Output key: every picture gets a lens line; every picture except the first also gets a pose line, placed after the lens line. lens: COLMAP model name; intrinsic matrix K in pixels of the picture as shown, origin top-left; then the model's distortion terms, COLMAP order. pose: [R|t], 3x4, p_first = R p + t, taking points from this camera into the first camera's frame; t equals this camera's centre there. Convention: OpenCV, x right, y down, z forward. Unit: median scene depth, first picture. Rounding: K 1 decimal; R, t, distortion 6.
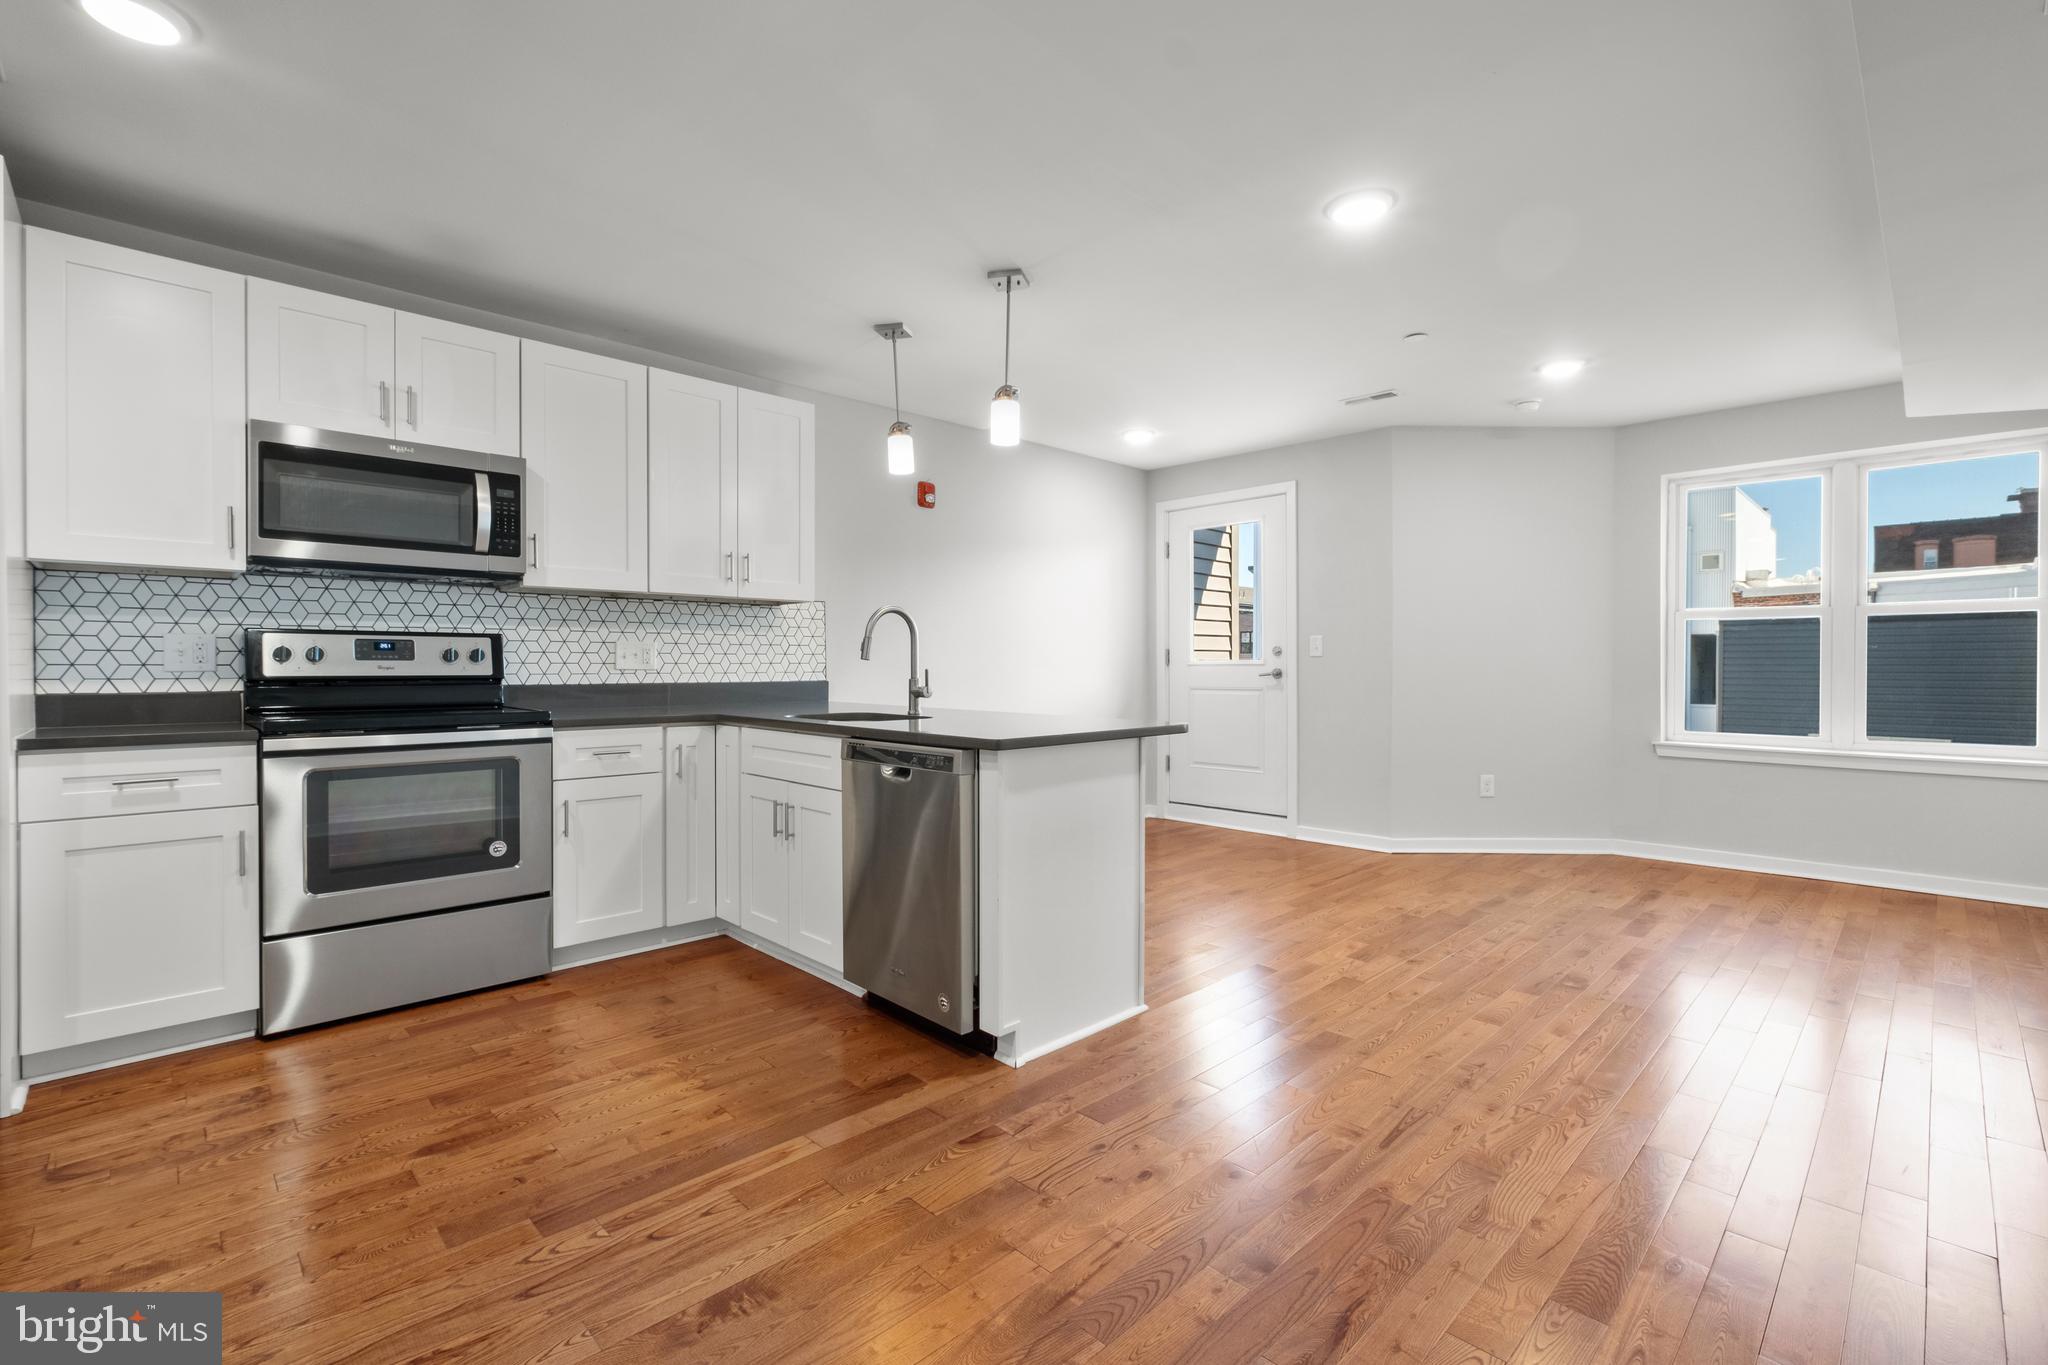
lens RADIAL K [[901.9, 0, 1028.8], [0, 901.9, 670.1], [0, 0, 1]] dist [-0.004268, 0.000557]
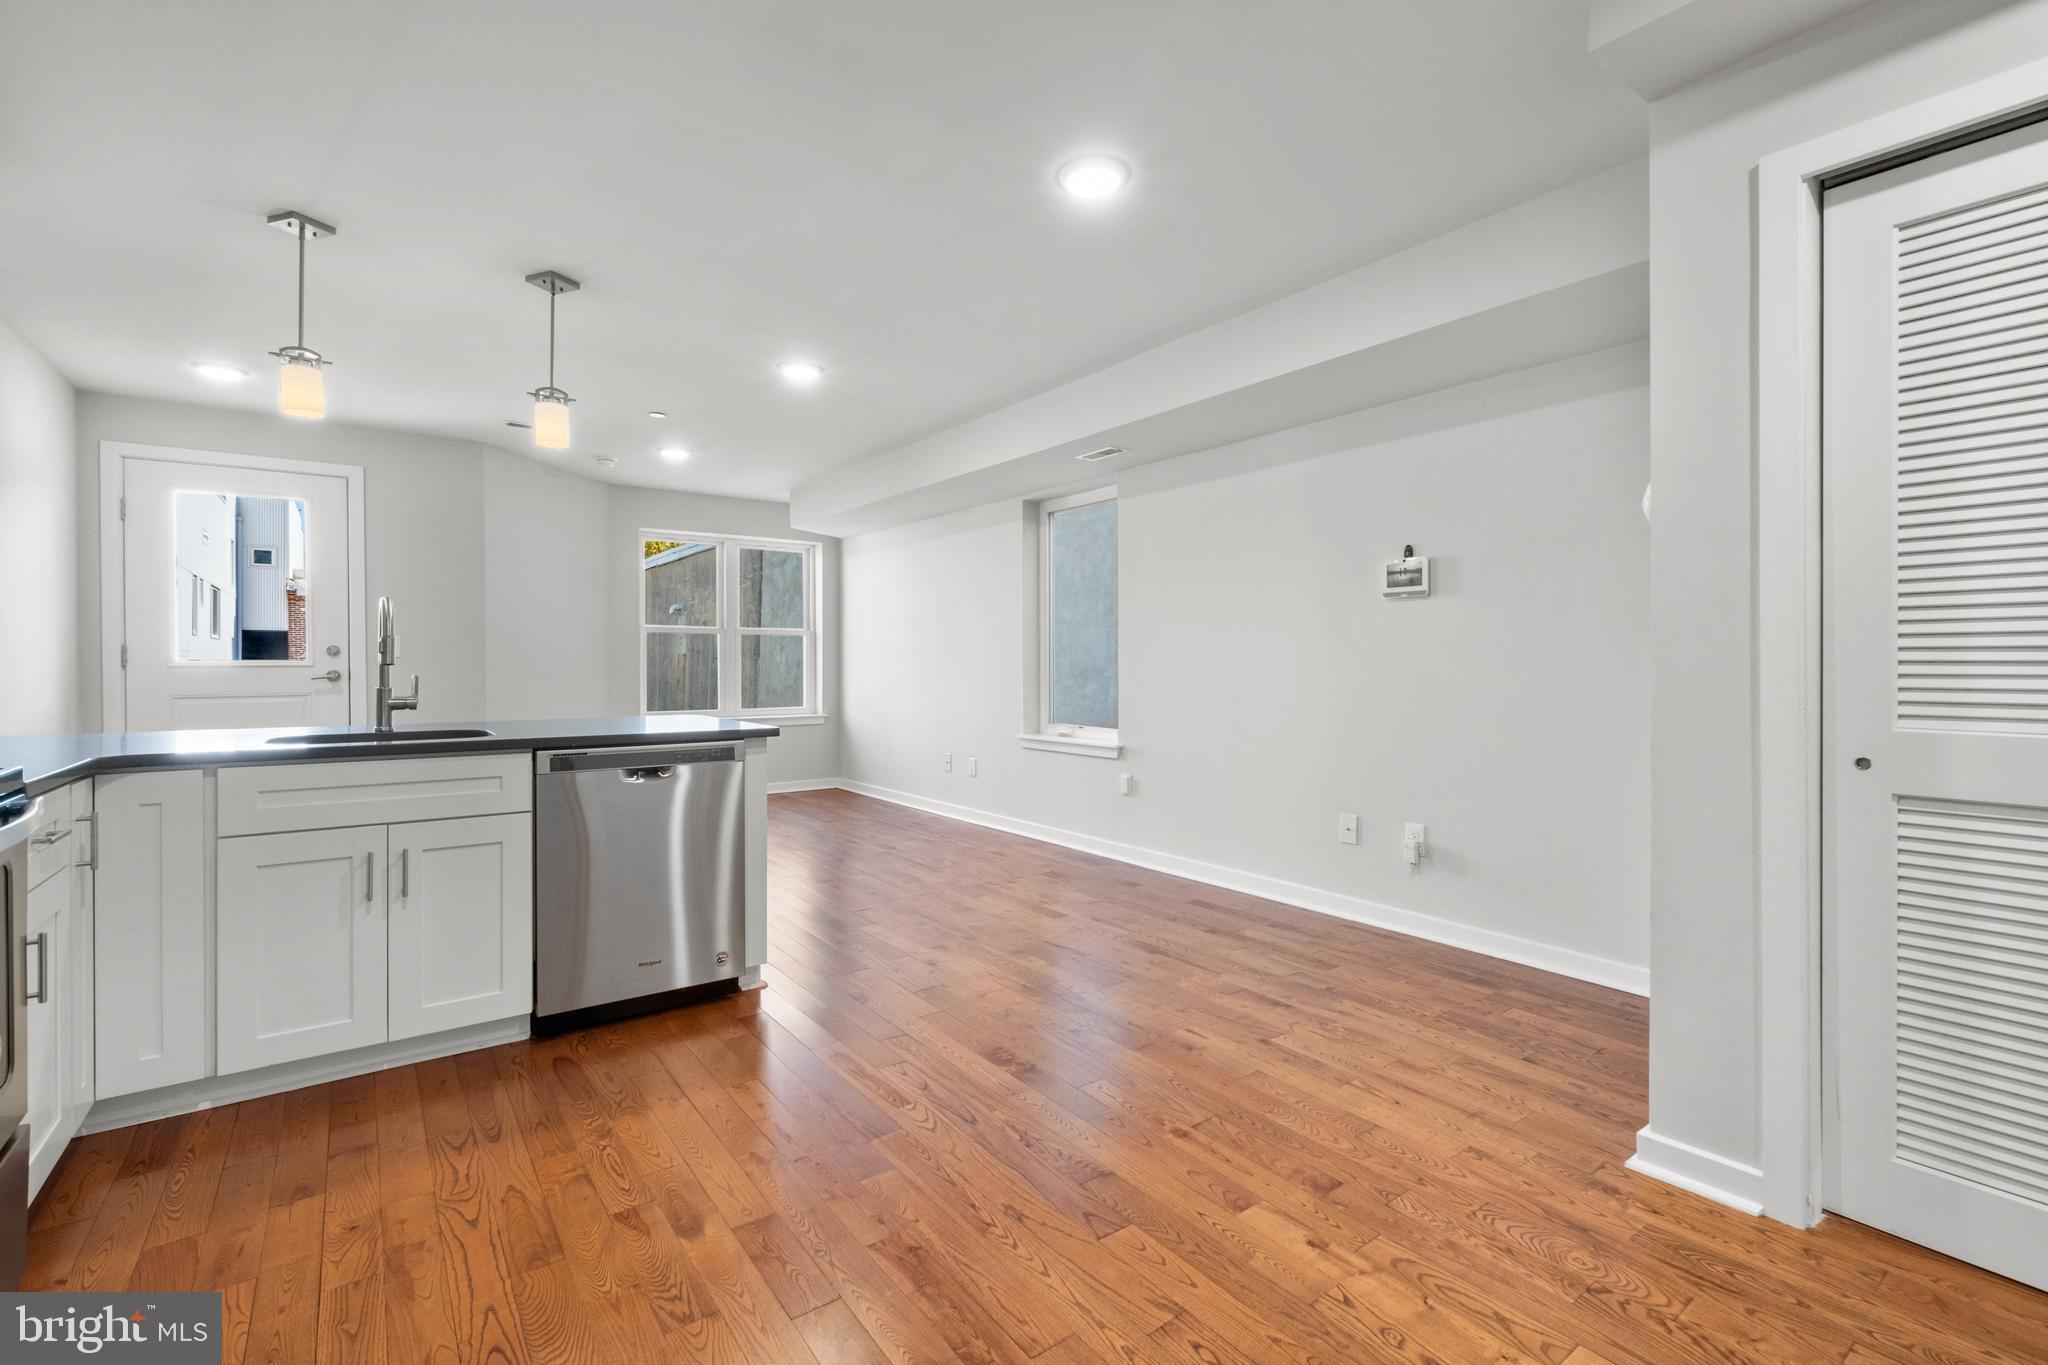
lens RADIAL K [[901.9, 0, 1033.7], [0, 901.9, 664.1], [0, 0, 1]] dist [-0.004268, 0.000557]
pose [[0.132559, -0.003340, 0.991169, -0.770146], [0.004923, 0.999984, 0.002711, -0.010466], [-0.991163, 0.004521, 0.132573, 0.282674]]
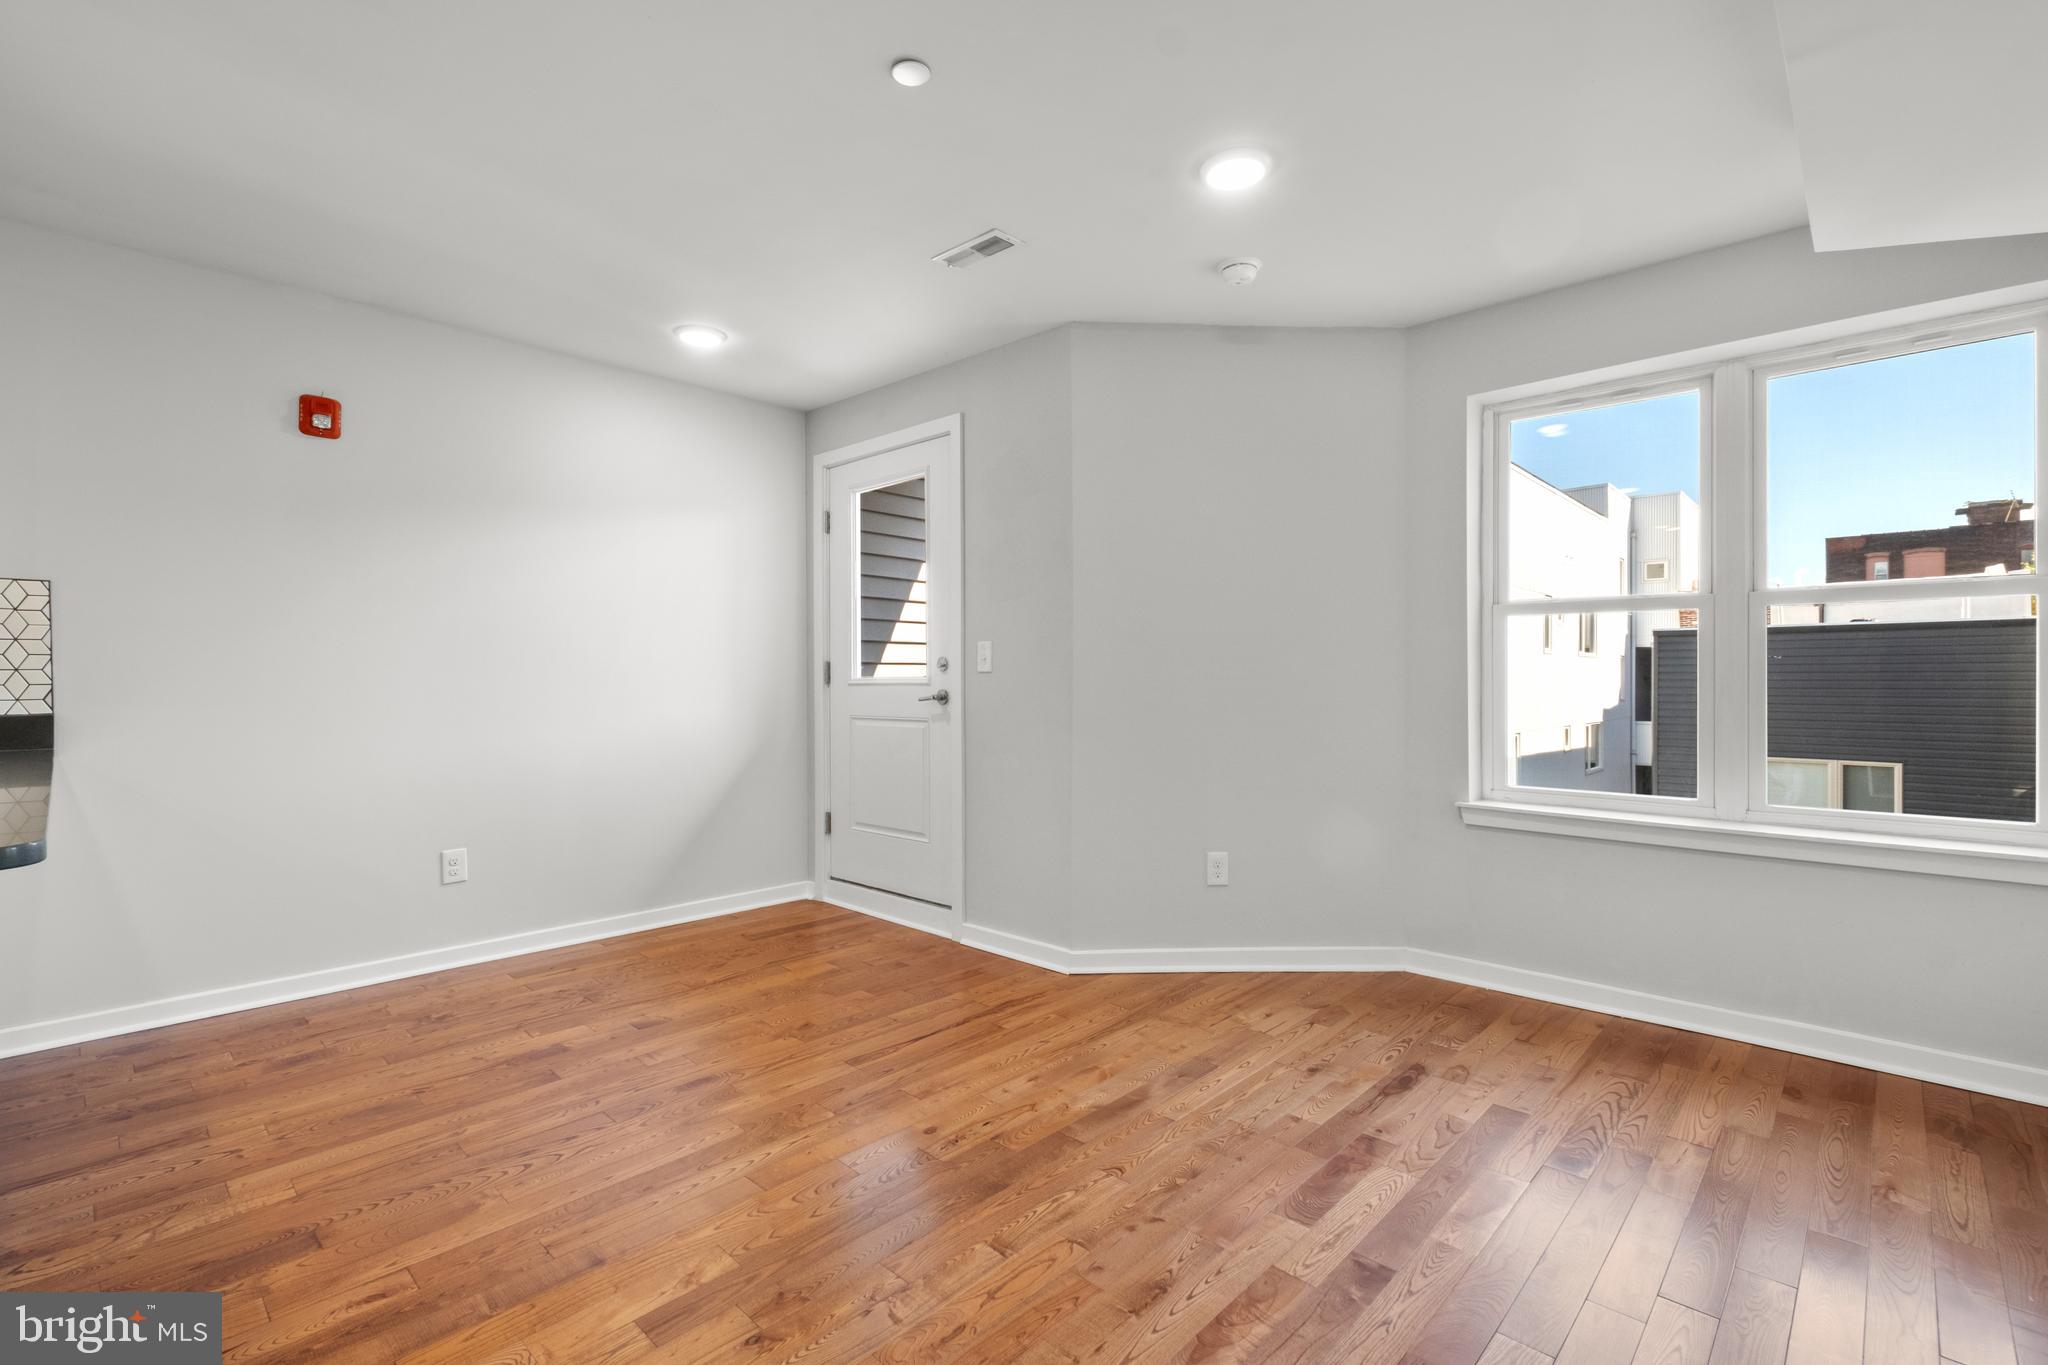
lens RADIAL K [[901.9, 0, 1024.3], [0, 901.9, 693.2], [0, 0, 1]] dist [-0.004268, 0.000557]
pose [[0.999651, -0.000380, 0.026426, 0.473245], [0.000073, 0.999932, 0.011632, -0.011082], [-0.026429, -0.011626, 0.999583, 0.464480]]
